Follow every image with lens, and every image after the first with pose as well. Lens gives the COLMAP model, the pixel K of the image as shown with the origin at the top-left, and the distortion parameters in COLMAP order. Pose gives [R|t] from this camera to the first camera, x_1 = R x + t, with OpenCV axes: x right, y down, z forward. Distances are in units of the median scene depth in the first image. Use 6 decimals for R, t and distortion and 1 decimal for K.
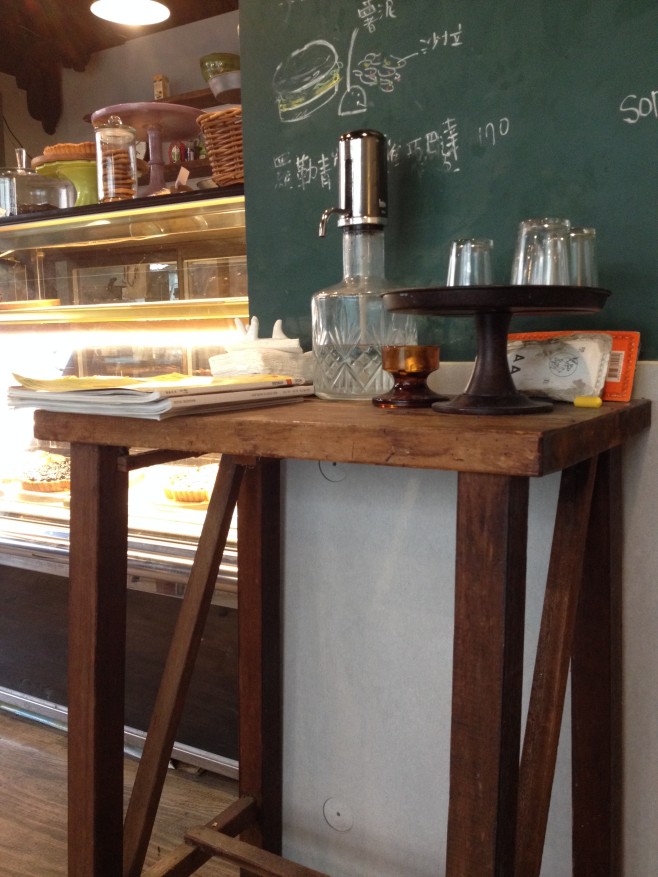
lens RADIAL K [[821.8, 0, 329.0], [0, 821.8, 438.5], [0, 0, 1]] dist [0.150568, -0.325758]
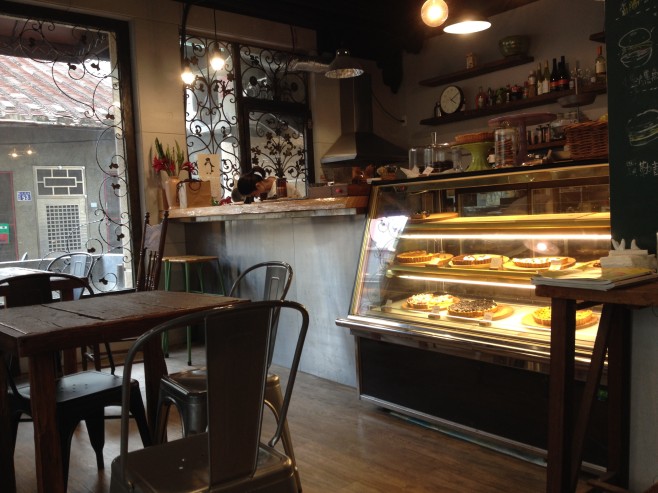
lens RADIAL K [[616.6, 0, 326.6], [0, 616.6, 242.6], [0, 0, 1]] dist [0.150568, -0.325758]
pose [[0.939554, -0.007449, -0.342319, -0.242660], [-0.012920, 0.998280, -0.057184, -0.033970], [0.342156, 0.058150, 0.937842, -0.747235]]
